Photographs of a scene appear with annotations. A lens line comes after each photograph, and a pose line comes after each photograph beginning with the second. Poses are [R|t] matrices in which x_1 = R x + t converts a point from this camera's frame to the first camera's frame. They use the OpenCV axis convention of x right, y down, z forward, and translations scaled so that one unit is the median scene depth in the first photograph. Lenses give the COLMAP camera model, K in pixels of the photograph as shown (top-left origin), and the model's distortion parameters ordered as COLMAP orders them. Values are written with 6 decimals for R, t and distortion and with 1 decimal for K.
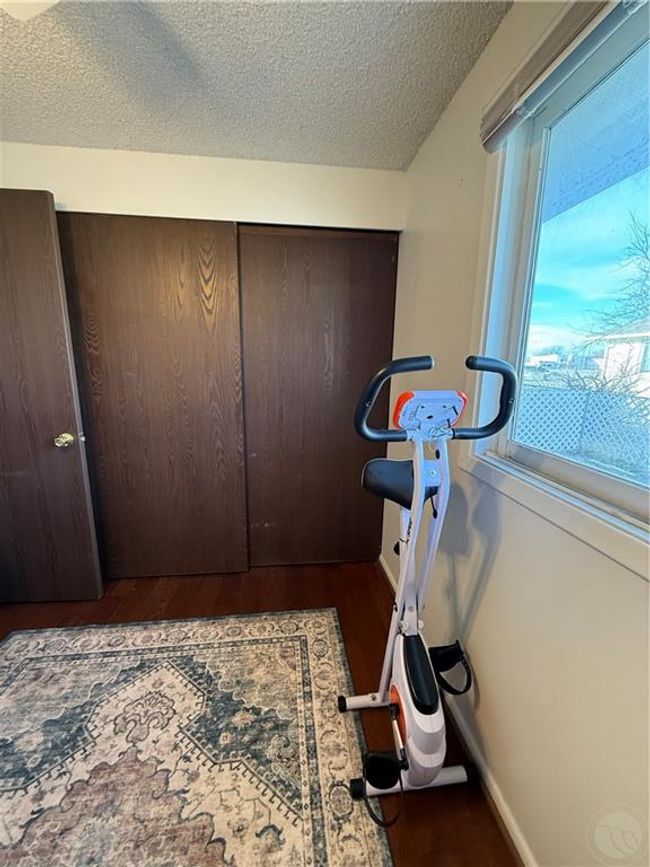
lens RADIAL K [[345.9, 0, 325.0], [0, 345.9, 433.5], [0, 0, 1]] dist [0.000928, 0.000566]
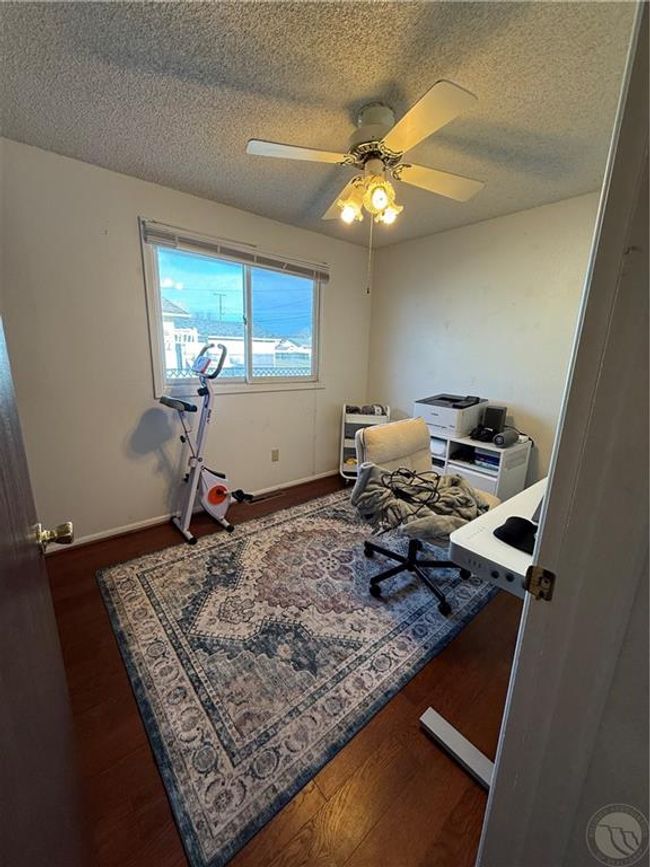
lens RADIAL K [[345.9, 0, 325.0], [0, 345.9, 433.5], [0, 0, 1]] dist [0.000928, 0.000566]
pose [[-0.557462, -0.224018, 0.799407, -1.727431], [0.134715, 0.925736, 0.353363, -0.277435], [-0.819200, 0.304679, -0.485884, 1.220345]]
